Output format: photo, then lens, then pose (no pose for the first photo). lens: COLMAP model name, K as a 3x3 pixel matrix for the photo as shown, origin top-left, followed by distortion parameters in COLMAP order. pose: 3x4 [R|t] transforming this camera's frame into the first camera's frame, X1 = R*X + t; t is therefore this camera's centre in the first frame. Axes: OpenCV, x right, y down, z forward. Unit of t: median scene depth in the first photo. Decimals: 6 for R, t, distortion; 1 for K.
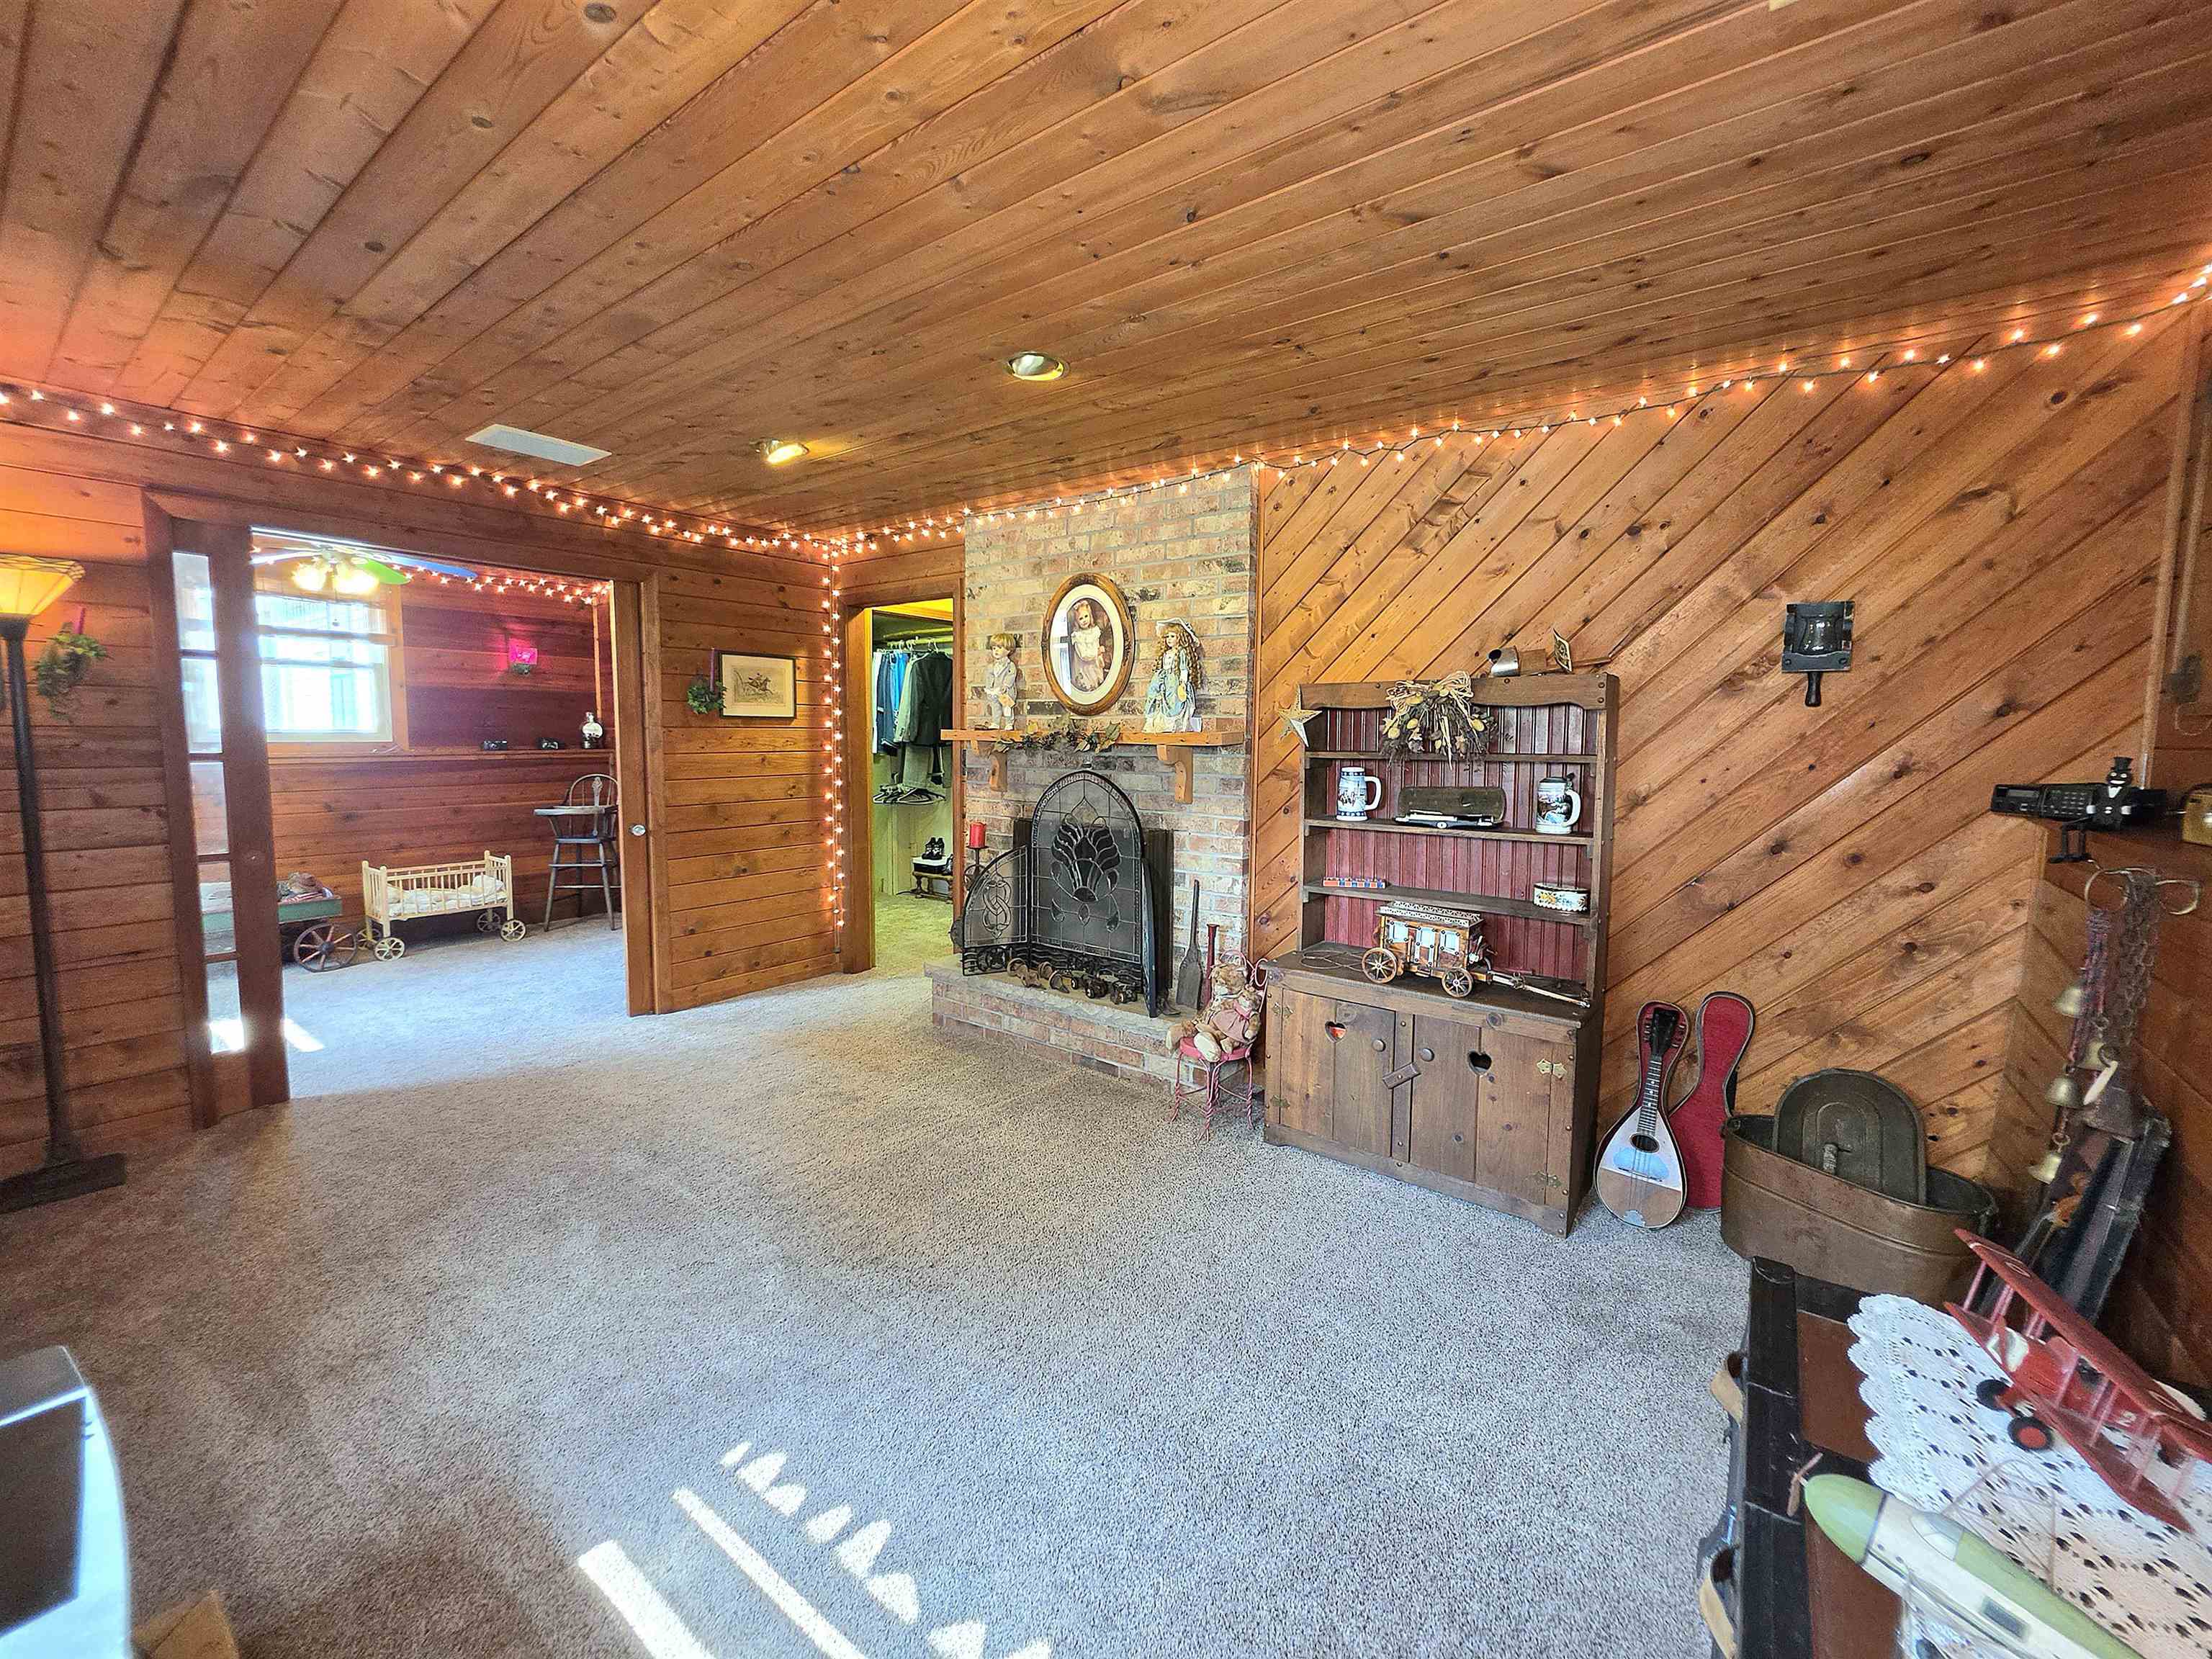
lens RADIAL K [[895.0, 0, 1103.7], [0, 895.0, 811.2], [0, 0, 1]] dist [-0.001035, 0.000790]
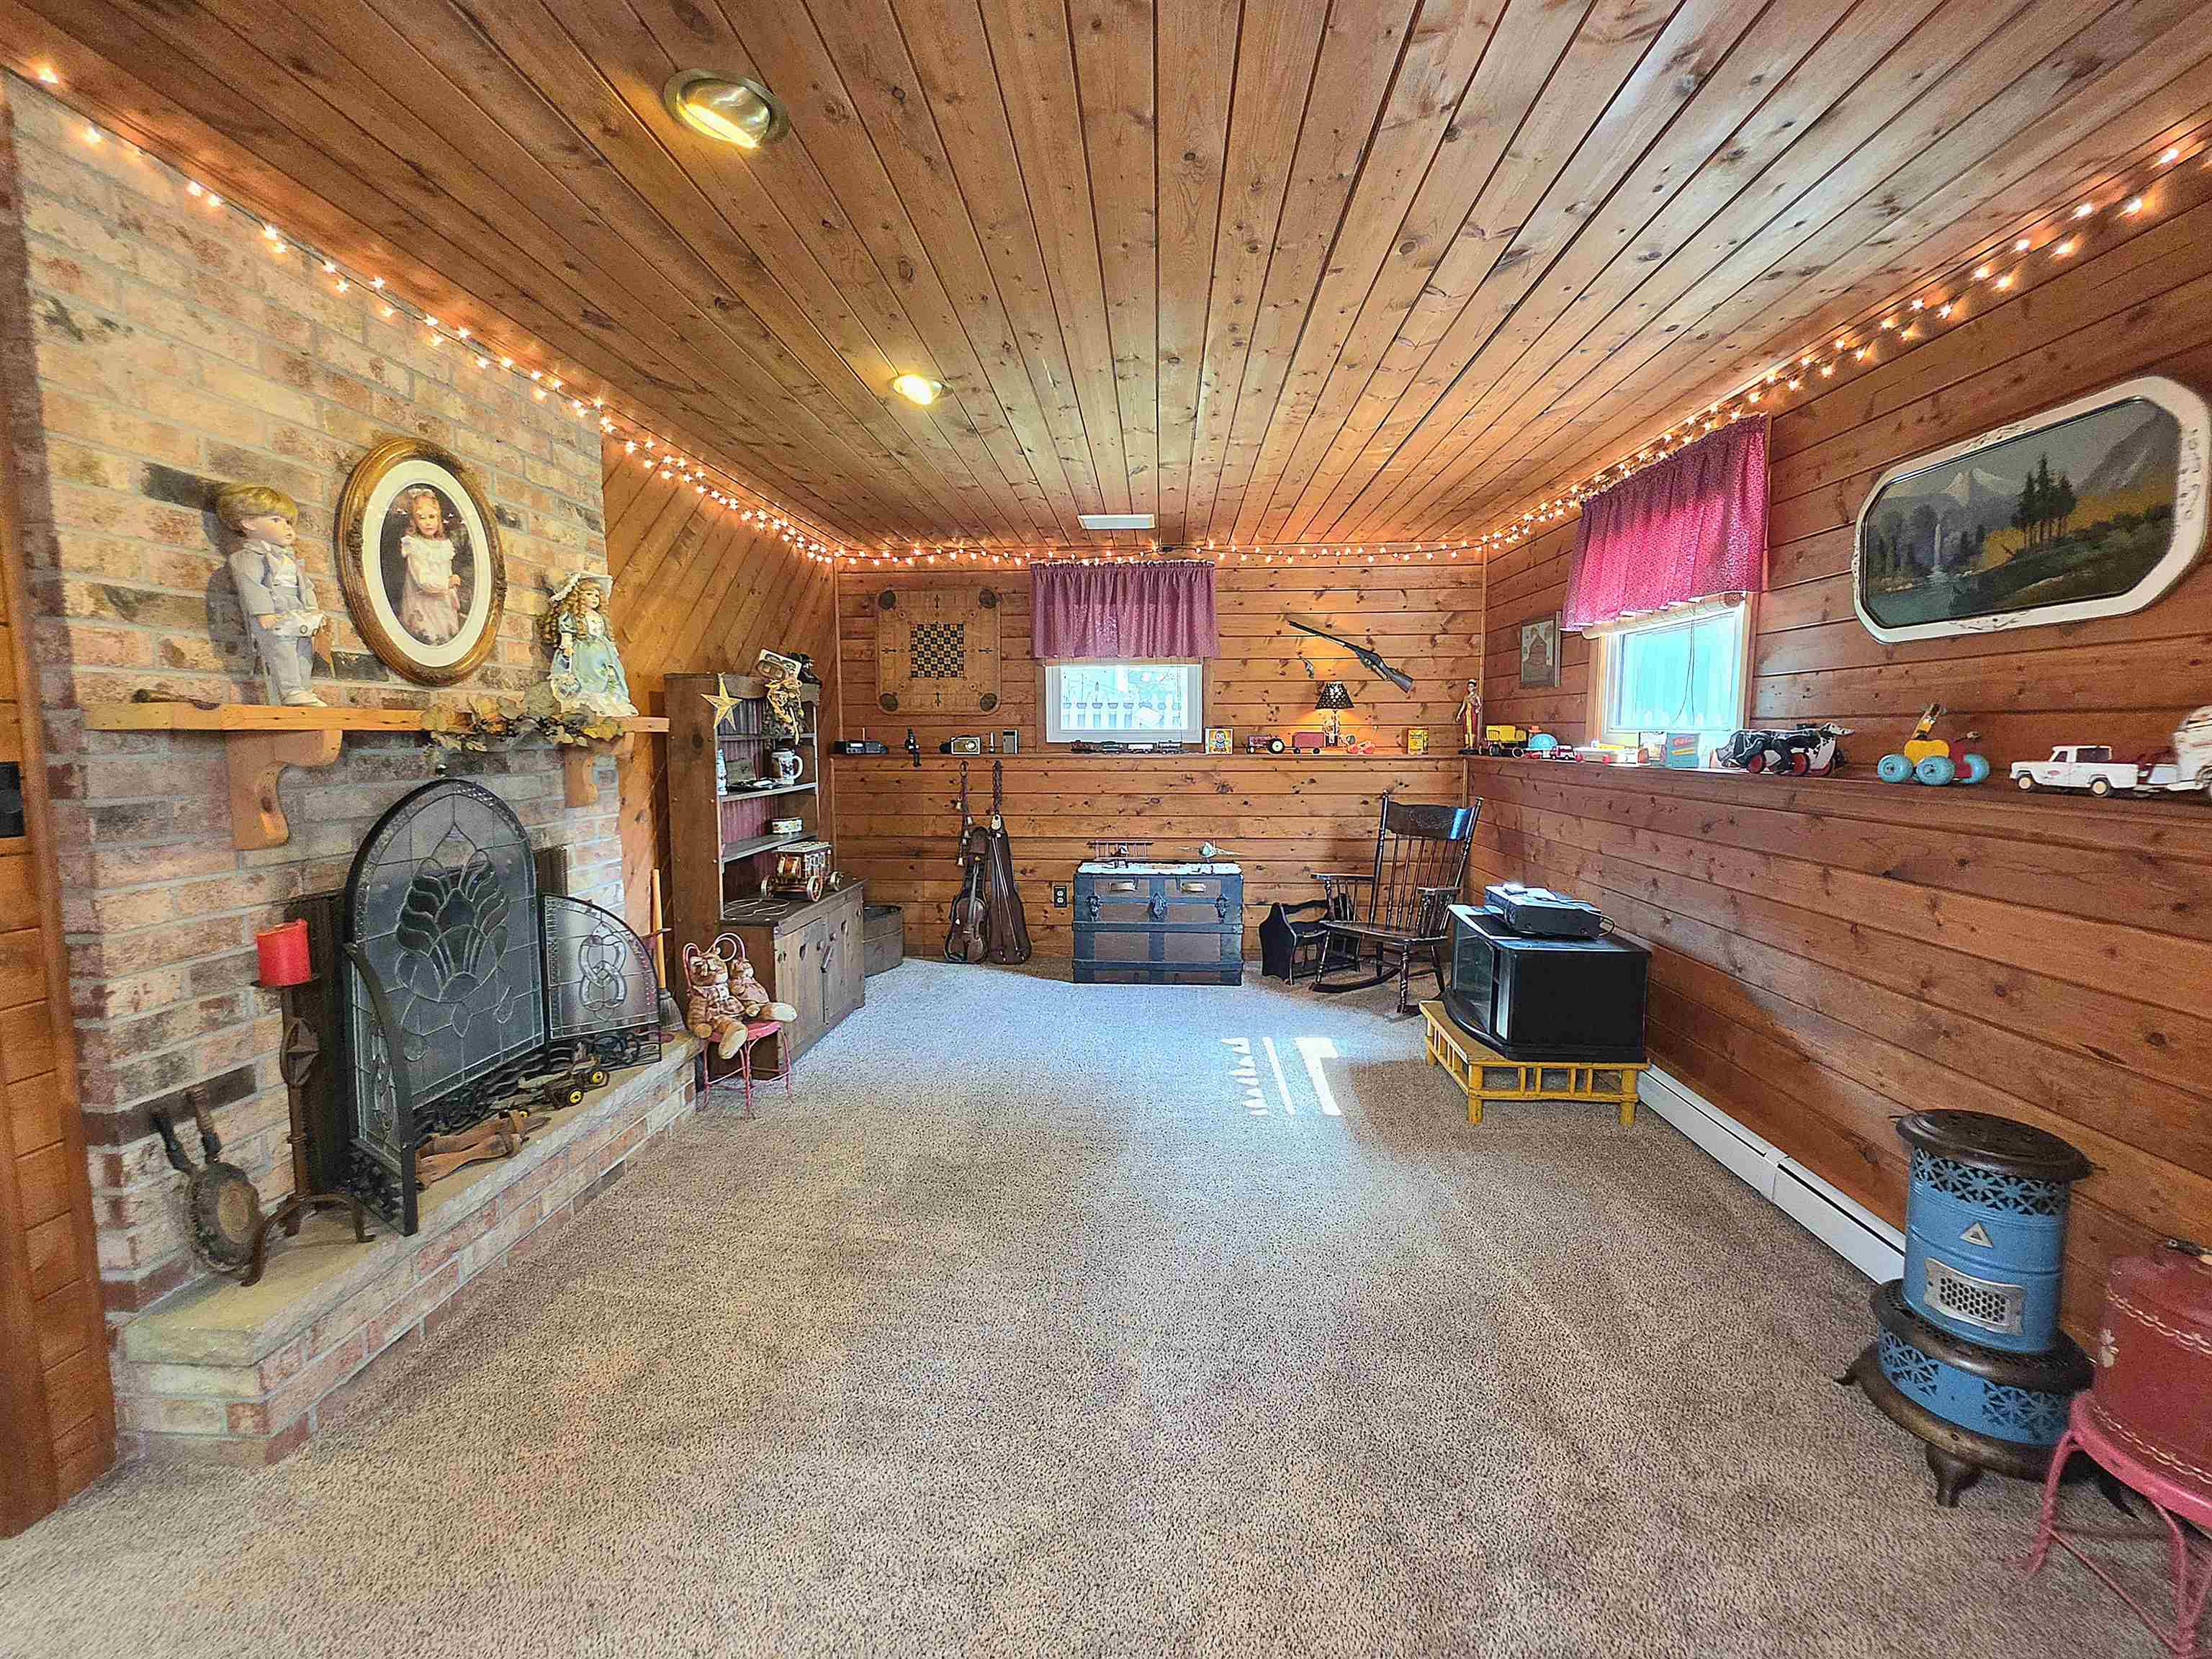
lens RADIAL K [[895.0, 0, 1111.5], [0, 895.0, 814.9], [0, 0, 1]] dist [-0.001035, 0.000790]
pose [[-0.556232, -0.085054, 0.826663, -0.798609], [0.070329, 0.986362, 0.148807, -0.083525], [-0.828046, 0.140909, -0.542665, 1.012235]]
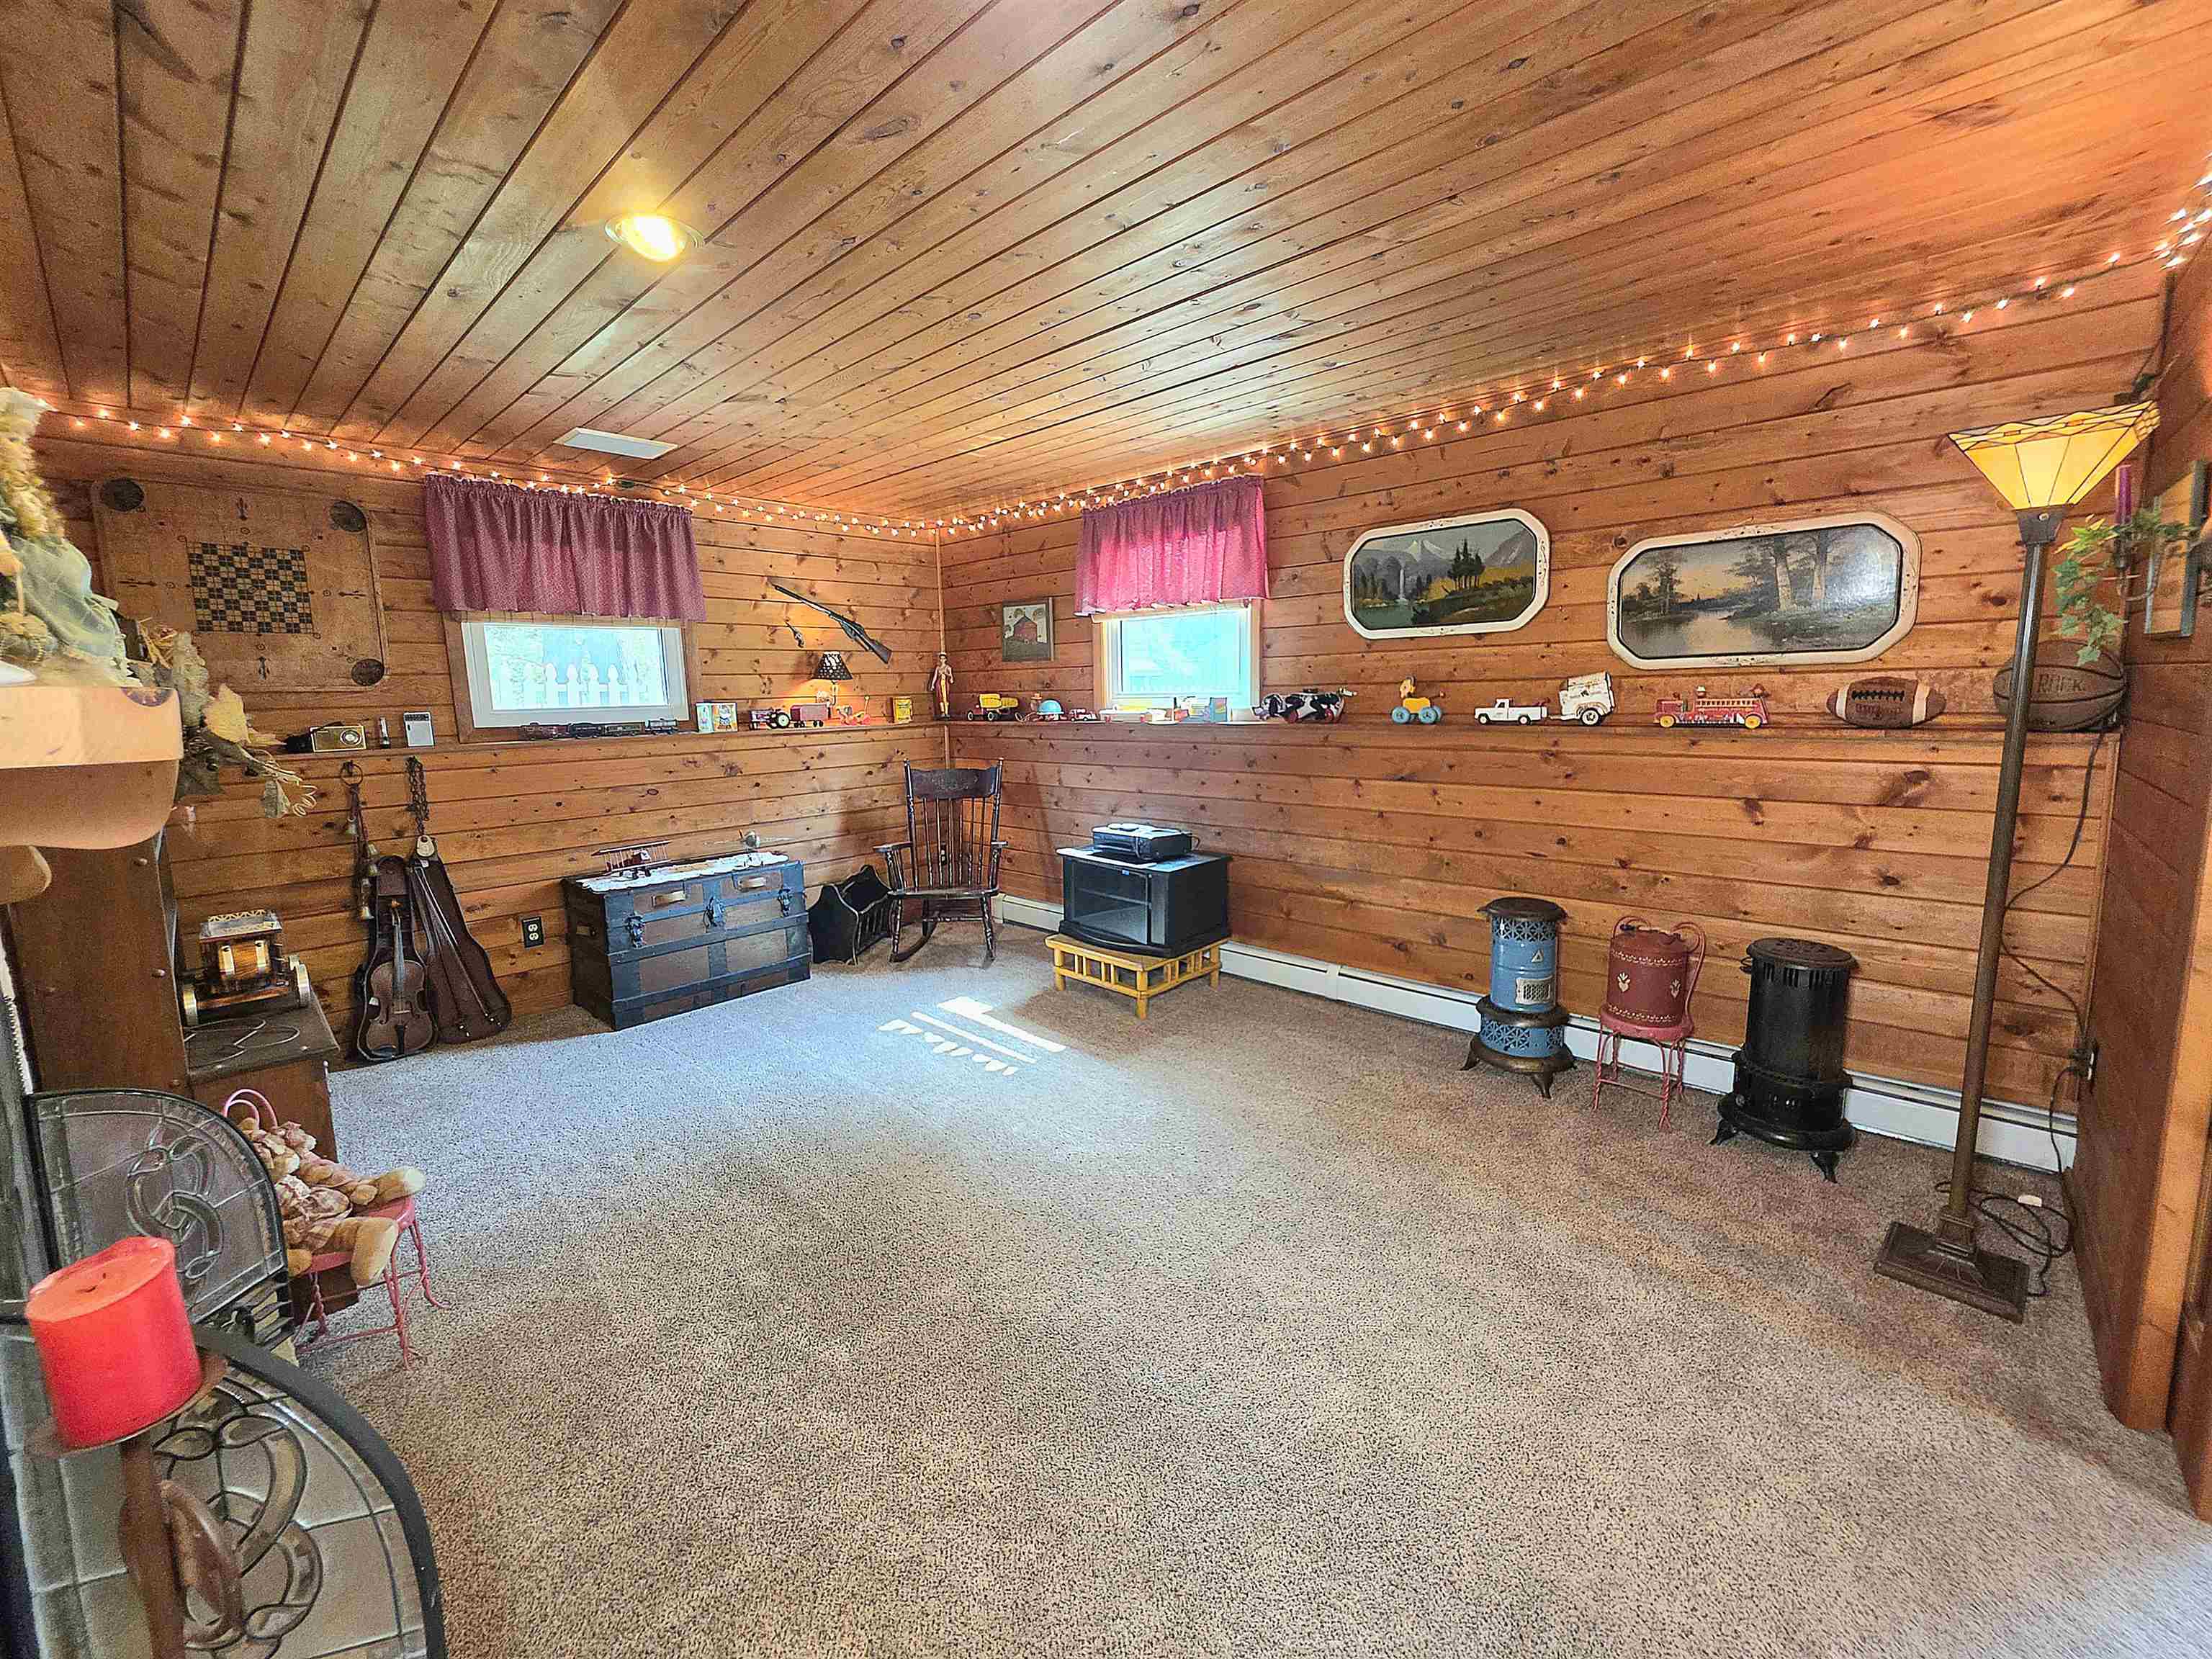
lens RADIAL K [[895.0, 0, 1114.0], [0, 895.0, 812.9], [0, 0, 1]] dist [-0.001035, 0.000790]
pose [[-0.995322, 0.000630, 0.096609, -0.381823], [0.022327, 0.974408, 0.223674, -0.112125], [-0.093996, 0.224785, -0.969864, 1.267419]]
